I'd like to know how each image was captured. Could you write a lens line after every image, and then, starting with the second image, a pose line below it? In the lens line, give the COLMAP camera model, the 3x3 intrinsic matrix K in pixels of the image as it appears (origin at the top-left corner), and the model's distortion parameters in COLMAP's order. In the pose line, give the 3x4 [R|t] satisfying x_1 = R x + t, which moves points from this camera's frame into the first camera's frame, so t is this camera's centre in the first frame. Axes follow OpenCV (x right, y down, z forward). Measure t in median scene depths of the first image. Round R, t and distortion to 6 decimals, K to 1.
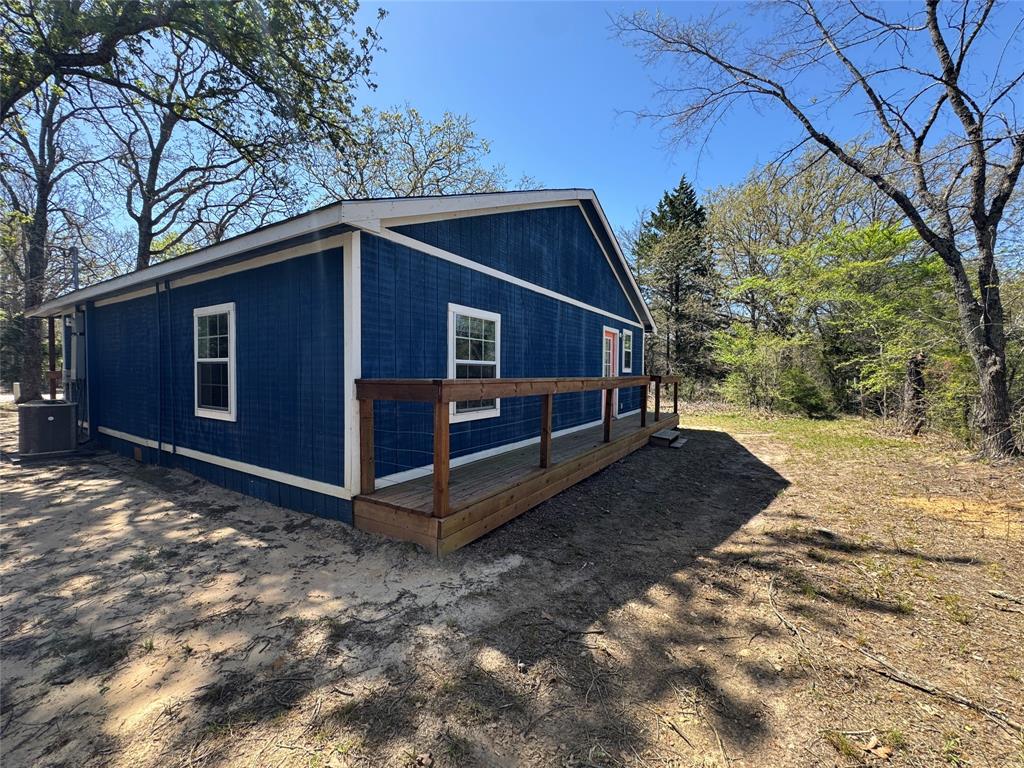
lens RADIAL K [[415.4, 0, 512.0], [0, 415.4, 384.0], [0, 0, 1]] dist [-0.002858, -0.000100]
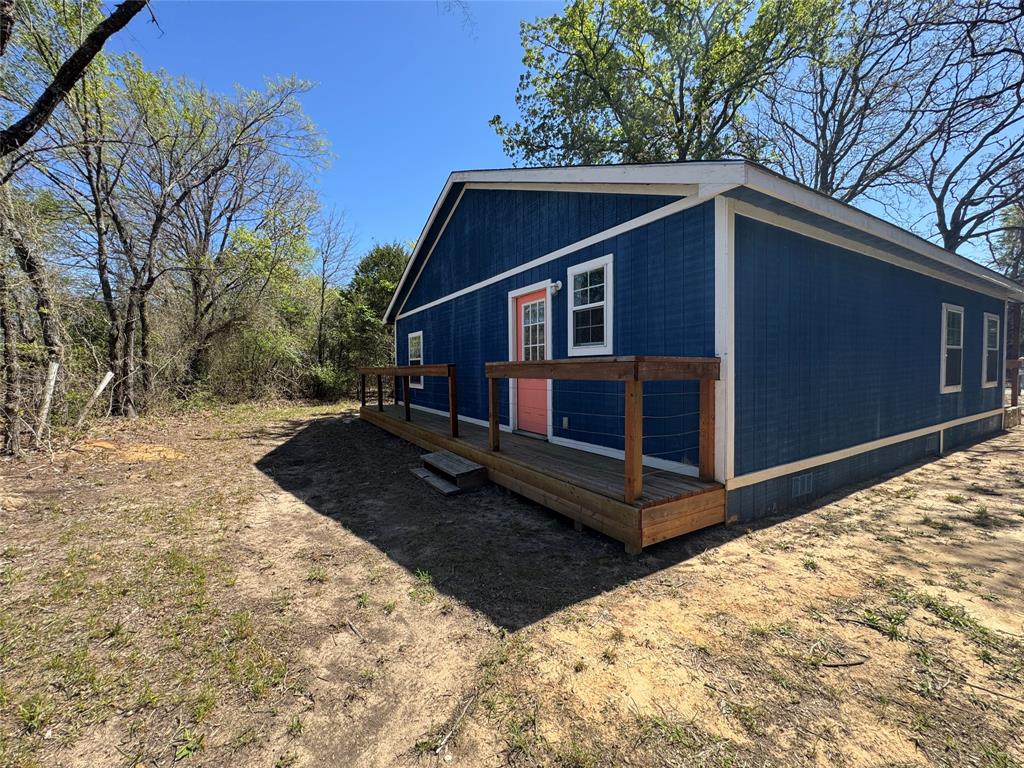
lens RADIAL K [[415.4, 0, 512.0], [0, 415.4, 384.0], [0, 0, 1]] dist [-0.002858, -0.000100]
pose [[-0.442540, 0.060089, -0.894733, 0.944330], [0.015561, 0.998117, 0.059336, -0.029570], [0.896614, 0.012335, -0.442642, 1.450446]]
